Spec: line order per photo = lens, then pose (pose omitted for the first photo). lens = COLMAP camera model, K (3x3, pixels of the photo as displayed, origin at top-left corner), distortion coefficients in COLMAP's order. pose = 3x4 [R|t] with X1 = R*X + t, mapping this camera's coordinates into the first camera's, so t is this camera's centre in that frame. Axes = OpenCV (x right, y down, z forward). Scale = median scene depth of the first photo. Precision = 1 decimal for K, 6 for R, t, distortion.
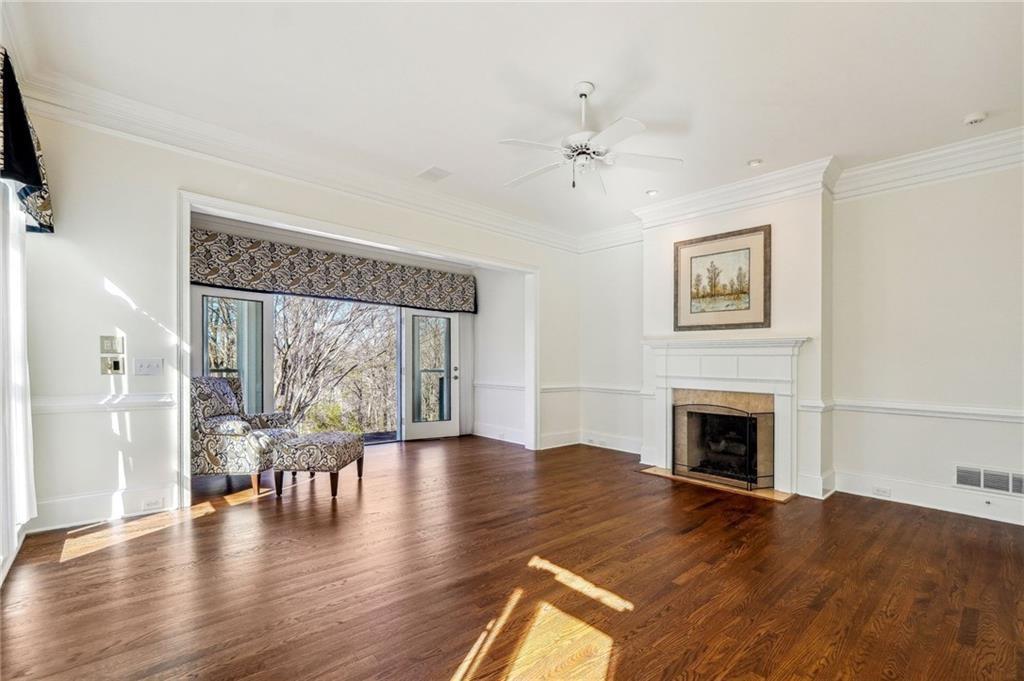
lens RADIAL K [[450.1, 0, 510.5], [0, 450.1, 364.0], [0, 0, 1]] dist [-0.014797, 0.000273]
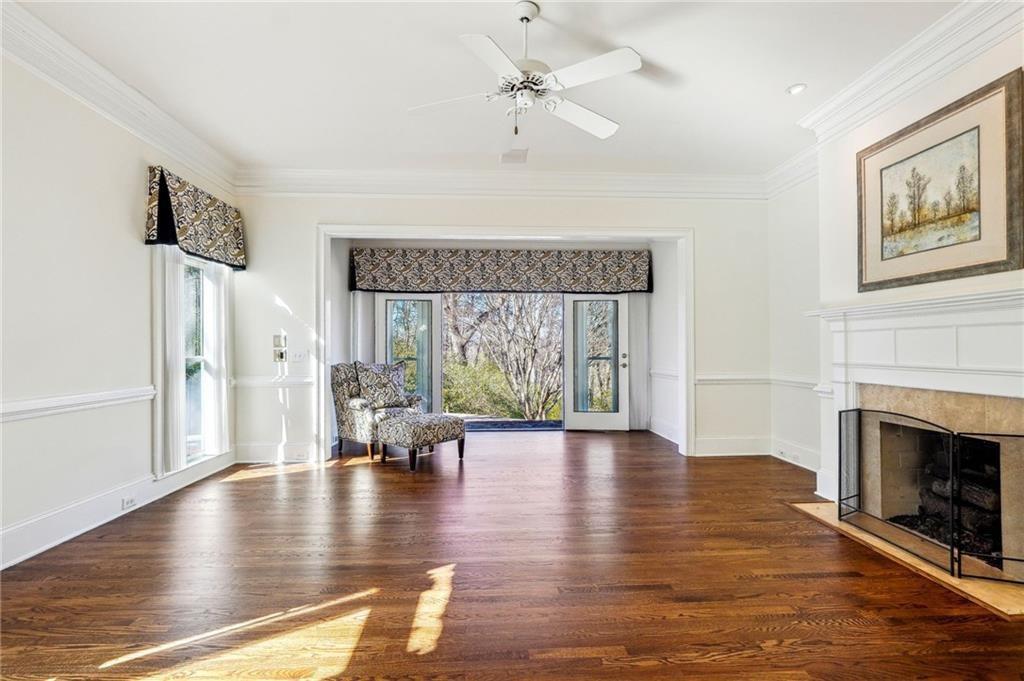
lens RADIAL K [[458.1, 0, 513.8], [0, 458.1, 348.9], [0, 0, 1]] dist [-0.015272, 0.000234]
pose [[0.777822, -0.019029, -0.628197, 0.402604], [0.014468, 0.999819, -0.012371, 0.007444], [0.628319, 0.000533, 0.777956, 0.209980]]
